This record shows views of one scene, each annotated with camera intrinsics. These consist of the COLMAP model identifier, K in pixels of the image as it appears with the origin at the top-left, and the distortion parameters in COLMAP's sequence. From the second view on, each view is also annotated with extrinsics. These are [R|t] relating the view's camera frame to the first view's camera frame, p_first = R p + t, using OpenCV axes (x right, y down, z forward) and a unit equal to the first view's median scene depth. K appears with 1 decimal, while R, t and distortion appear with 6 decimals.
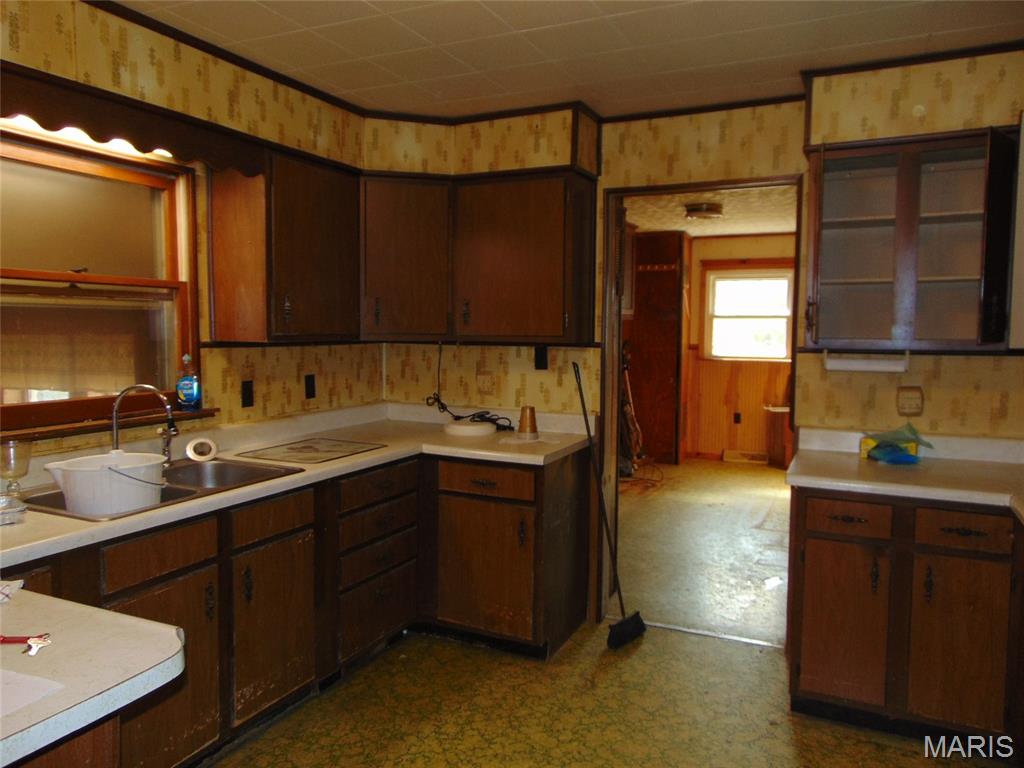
lens RADIAL K [[760.4, 0, 507.1], [0, 760.4, 382.8], [0, 0, 1]] dist [0.003518, 0.018028]
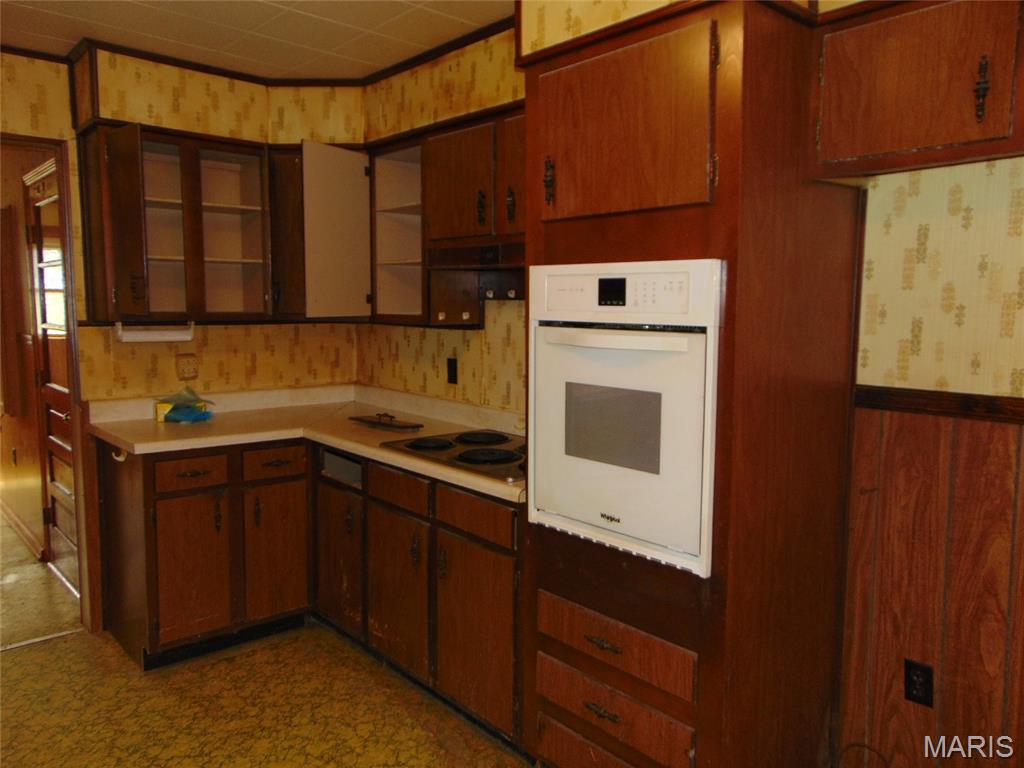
lens RADIAL K [[760.4, 0, 508.0], [0, 760.4, 383.5], [0, 0, 1]] dist [0.003518, 0.018028]
pose [[0.378962, -0.091480, 0.920880, -0.350533], [0.060134, 0.995433, 0.074140, -0.006624], [-0.923456, 0.027280, 0.382732, 0.132511]]
